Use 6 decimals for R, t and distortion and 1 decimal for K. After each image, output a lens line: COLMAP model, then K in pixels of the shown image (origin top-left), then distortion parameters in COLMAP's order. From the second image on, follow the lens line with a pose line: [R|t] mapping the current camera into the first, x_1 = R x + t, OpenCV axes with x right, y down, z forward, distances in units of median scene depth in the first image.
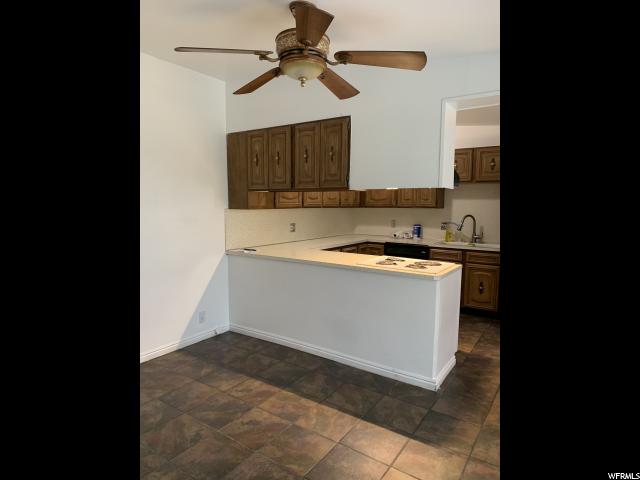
lens RADIAL K [[362.9, 0, 318.3], [0, 362.9, 239.4], [0, 0, 1]] dist [0.011399, -0.004144]
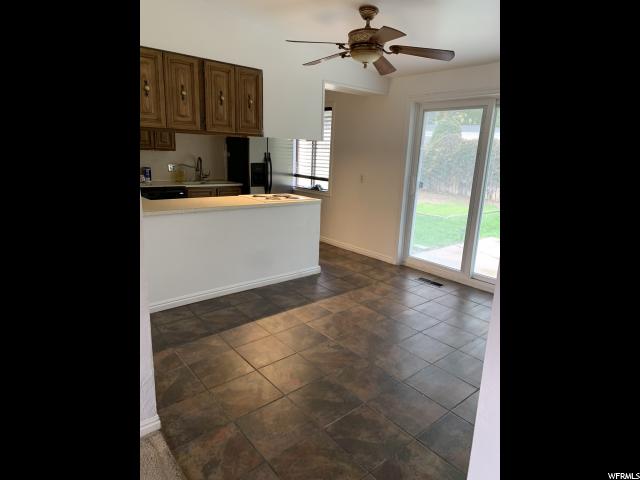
lens RADIAL K [[364.8, 0, 322.9], [0, 364.8, 230.2], [0, 0, 1]] dist [0.018574, -0.003622]
pose [[0.260881, -0.198569, 0.944728, -0.980347], [0.062382, 0.980039, 0.188765, -0.052413], [-0.963353, 0.009689, 0.268061, 0.489232]]
